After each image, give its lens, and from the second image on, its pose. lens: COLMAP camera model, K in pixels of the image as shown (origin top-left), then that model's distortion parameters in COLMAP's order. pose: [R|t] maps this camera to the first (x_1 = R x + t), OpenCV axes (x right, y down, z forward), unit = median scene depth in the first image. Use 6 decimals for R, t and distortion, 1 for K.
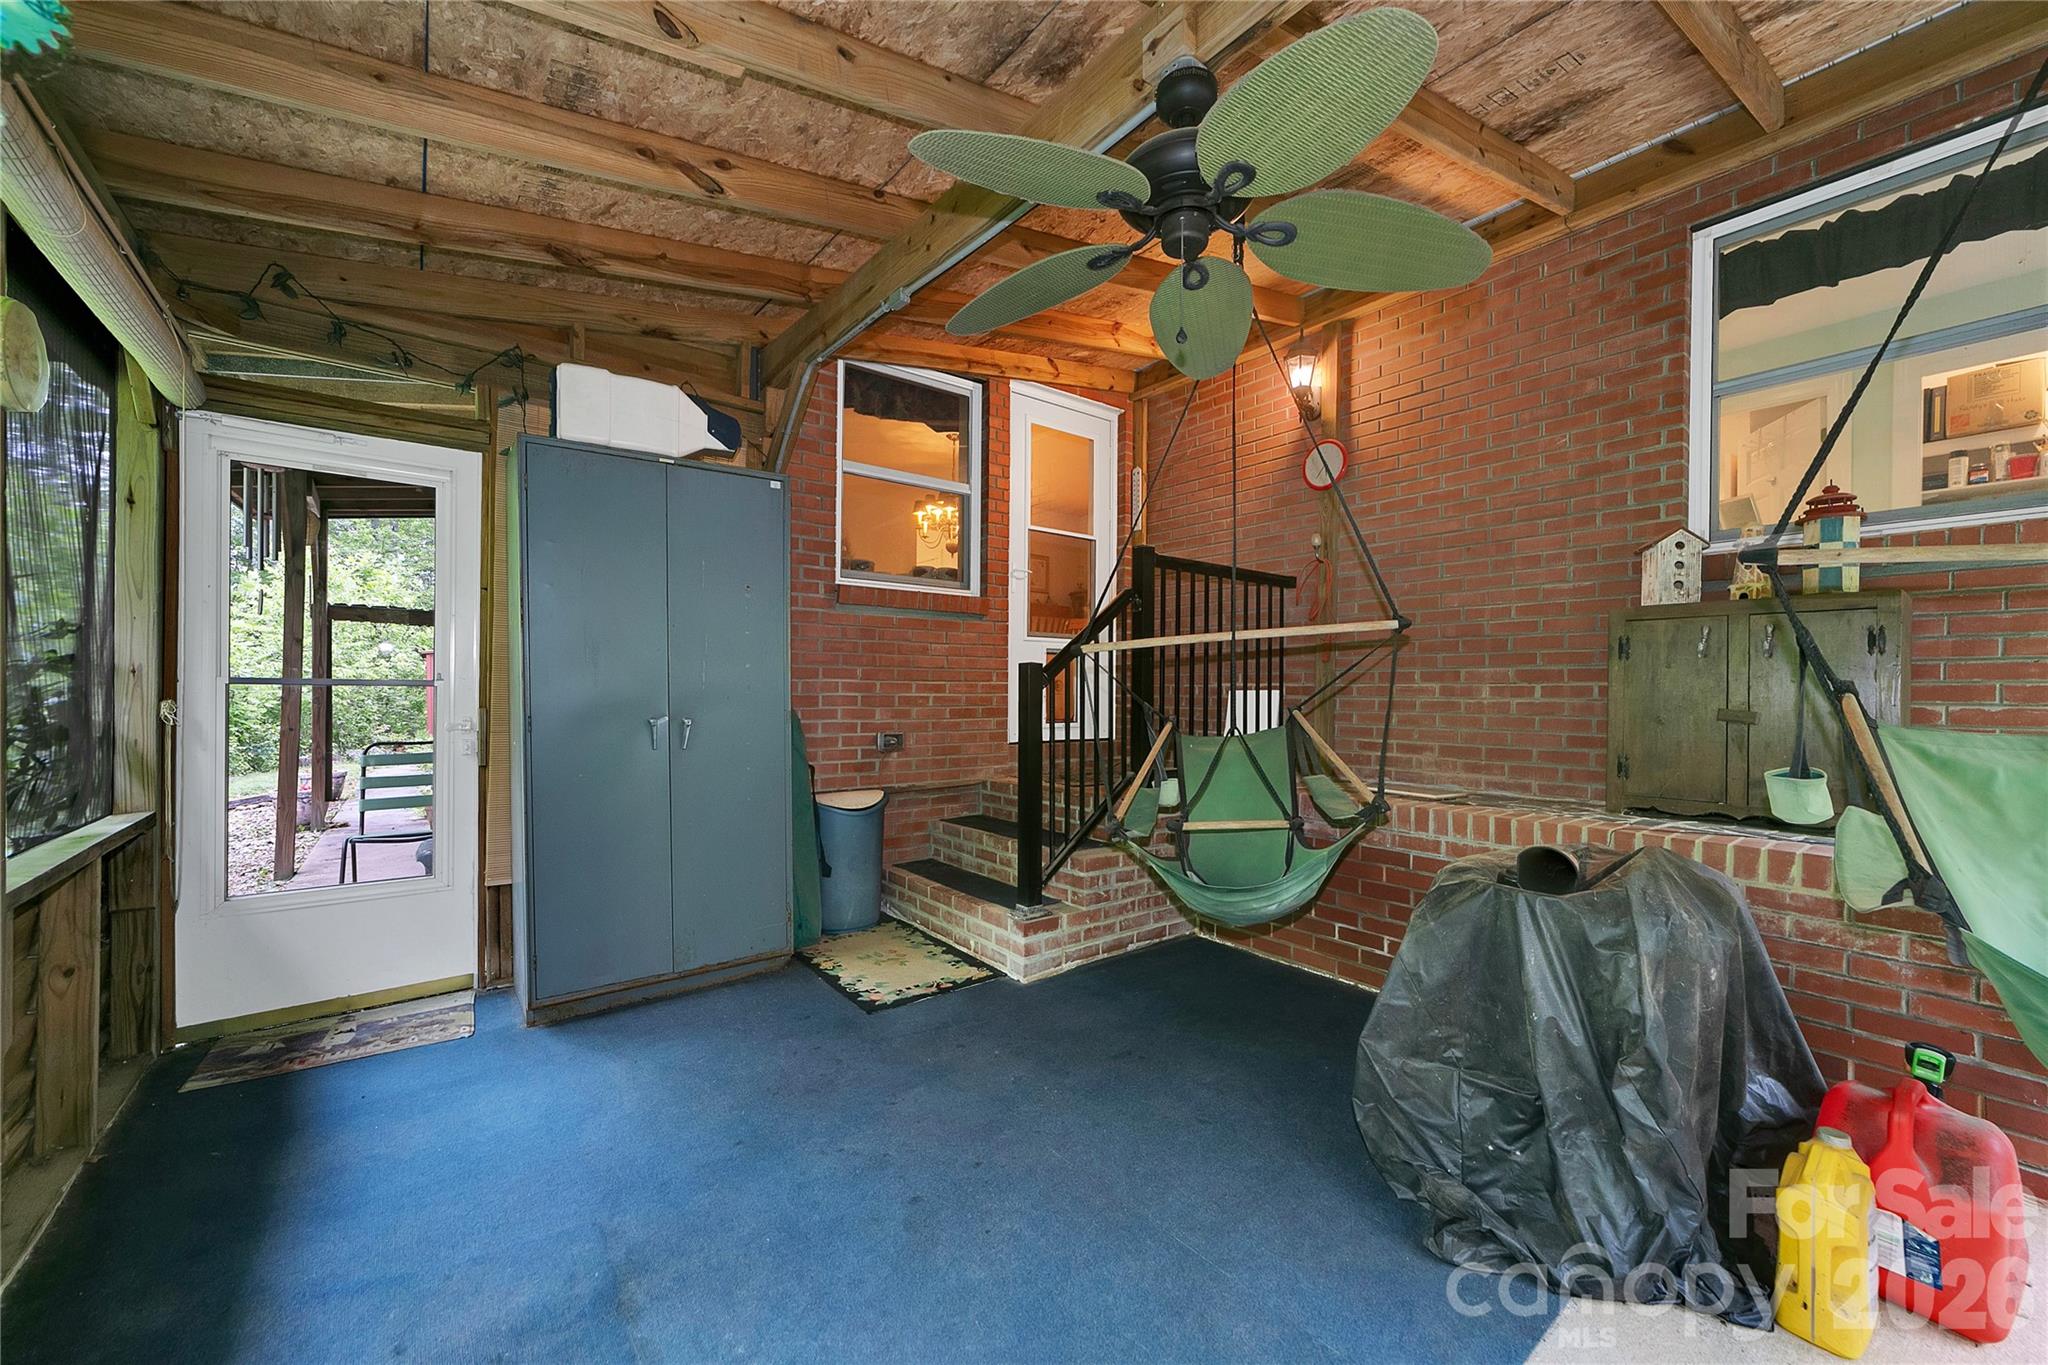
lens RADIAL K [[796.5, 0, 1030.1], [0, 796.5, 690.9], [0, 0, 1]] dist [-0.009787, 0.002374]
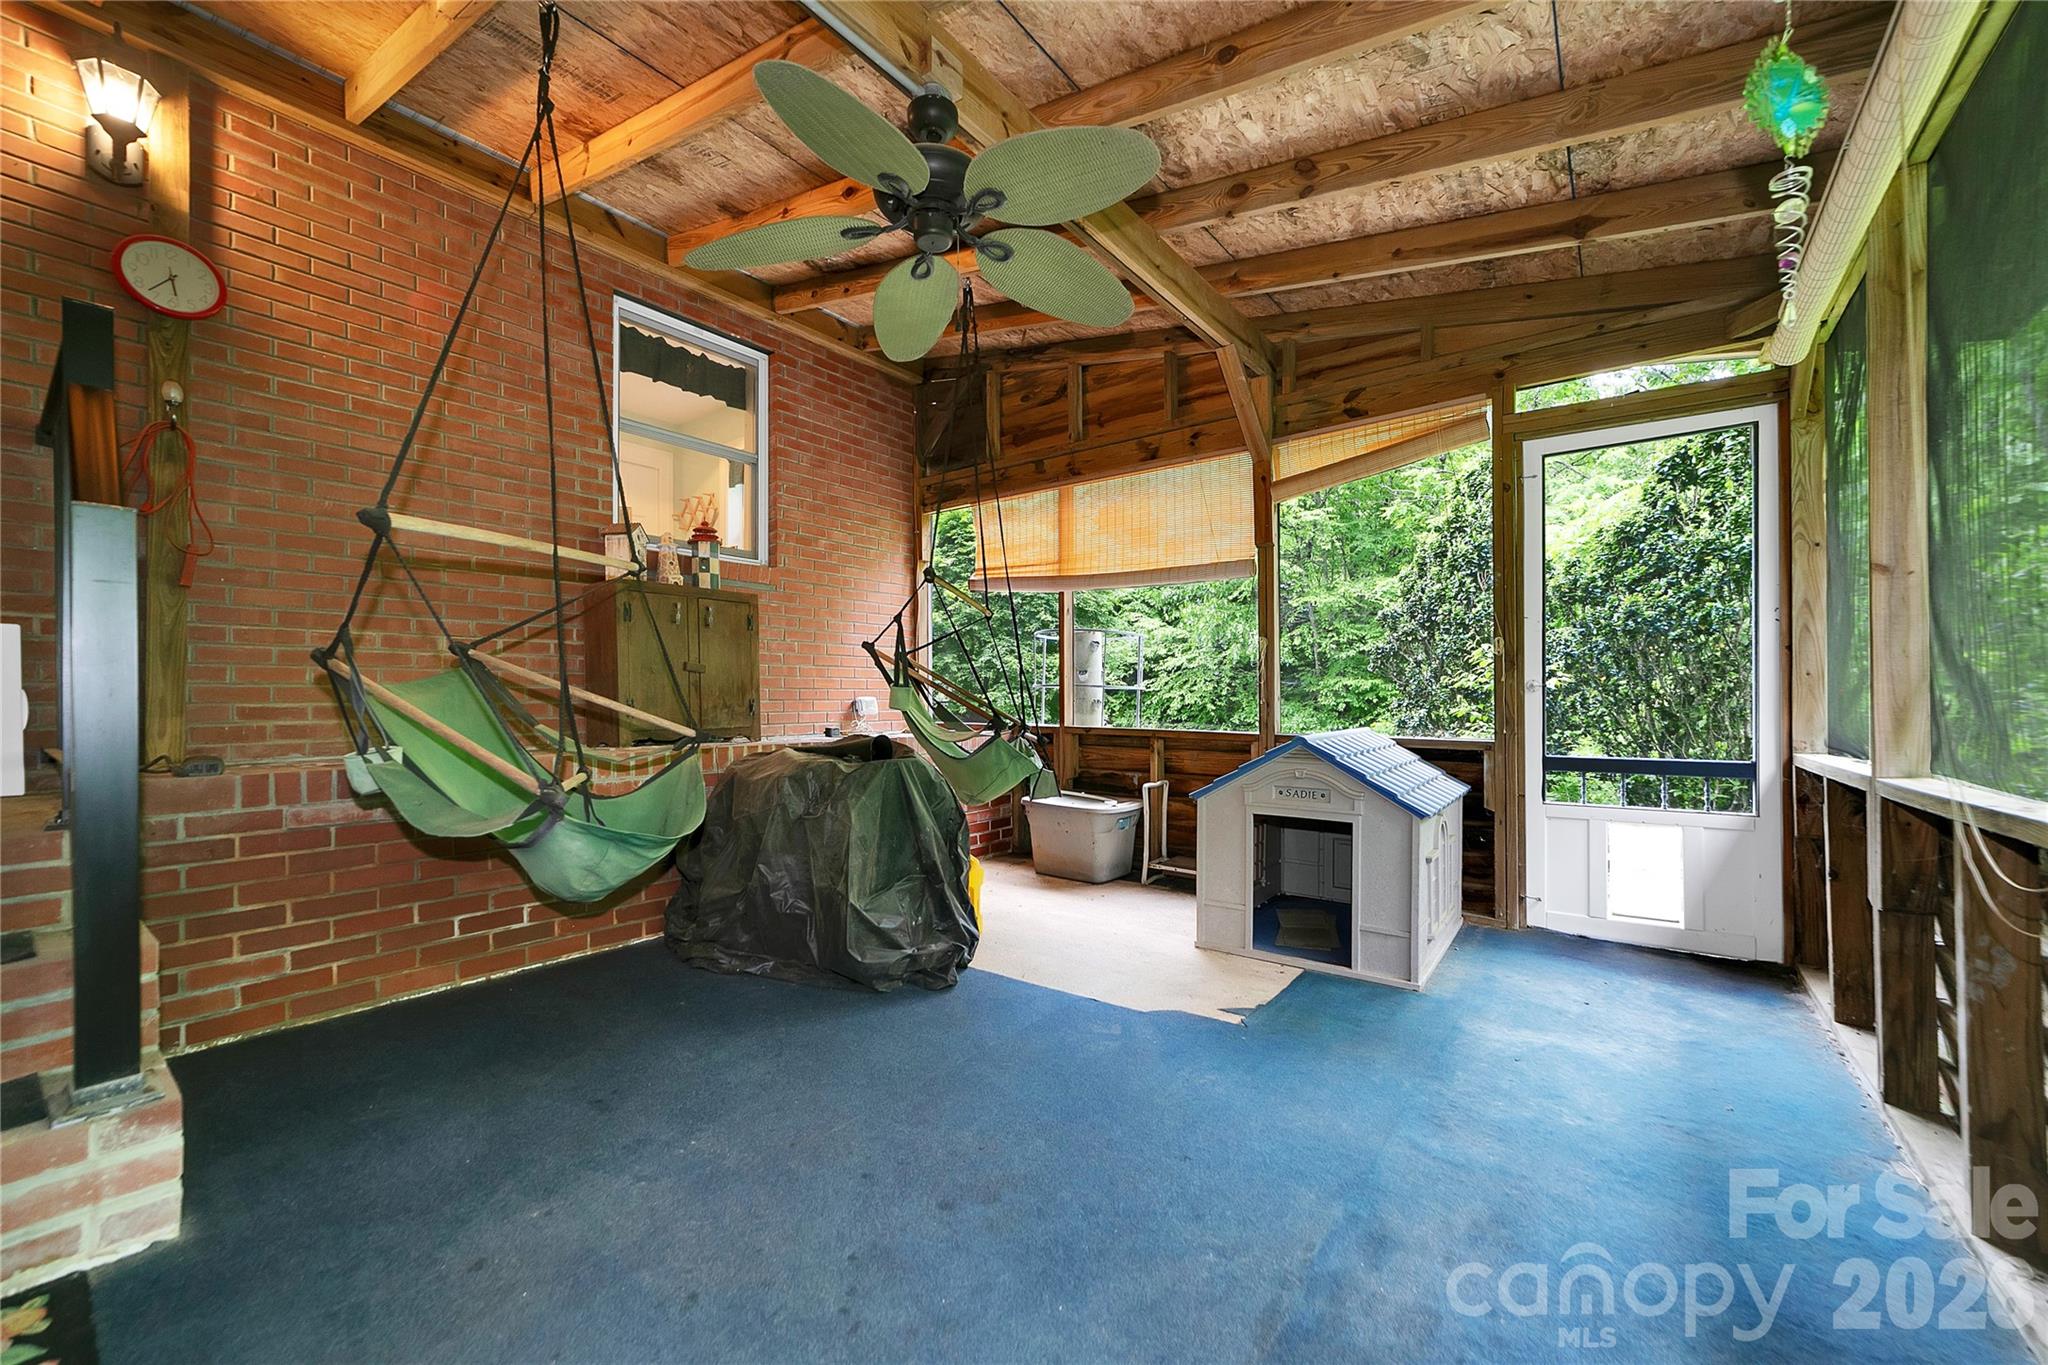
lens RADIAL K [[799.4, 0, 1030.1], [0, 799.4, 690.4], [0, 0, 1]] dist [-0.000850, -0.000032]
pose [[-0.260929, 0.007439, 0.965329, -0.530123], [0.005116, 0.999967, -0.006323, 0.067895], [-0.965345, 0.003289, -0.260958, 0.625124]]
